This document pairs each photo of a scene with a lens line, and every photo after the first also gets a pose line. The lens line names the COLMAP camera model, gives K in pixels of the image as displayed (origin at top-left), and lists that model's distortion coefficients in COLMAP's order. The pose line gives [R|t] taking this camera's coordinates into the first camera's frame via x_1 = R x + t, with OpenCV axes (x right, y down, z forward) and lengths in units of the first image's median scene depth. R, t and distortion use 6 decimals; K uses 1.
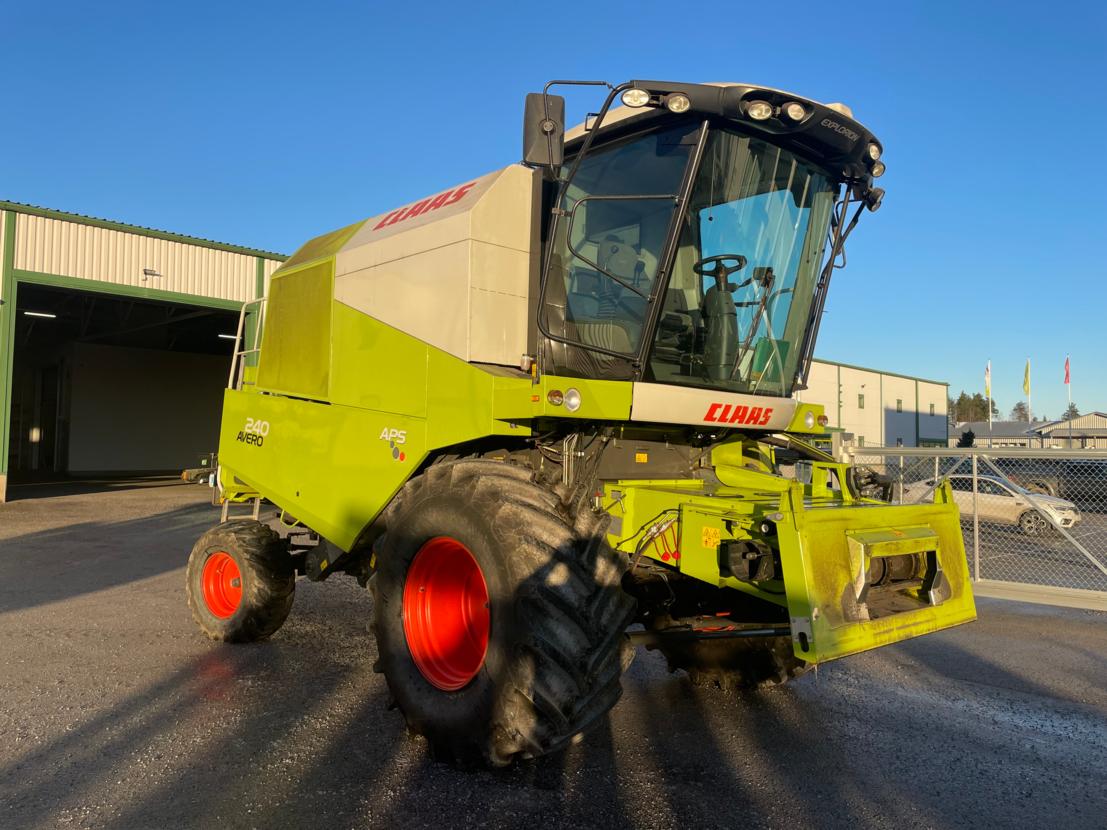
lens RADIAL K [[828.7, 0, 555.8], [0, 828.7, 410.5], [0, 0, 1]] dist [0.041710, -0.009446]
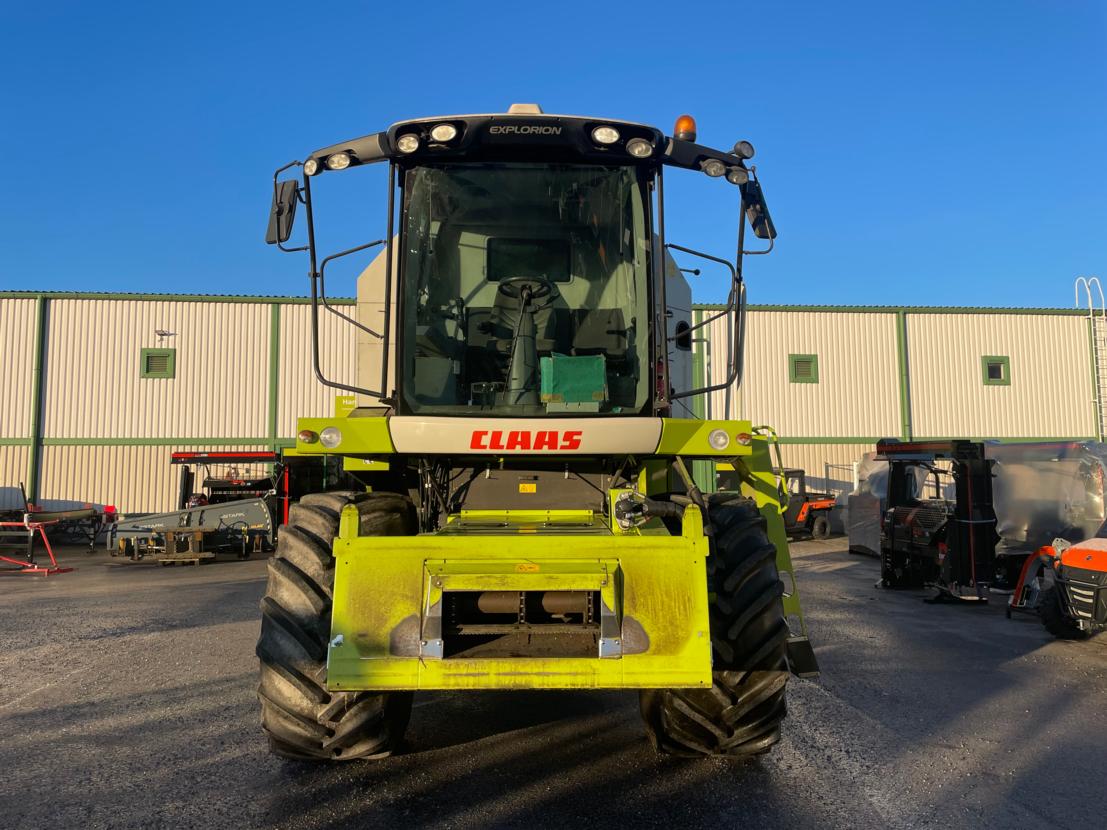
lens RADIAL K [[828.7, 0, 559.0], [0, 828.7, 410.2], [0, 0, 1]] dist [0.041710, -0.009446]
pose [[0.760605, -0.083227, -0.643858, 0.873159], [0.051545, 0.996360, -0.067902, 0.037512], [0.647165, 0.018459, 0.762126, 0.301870]]
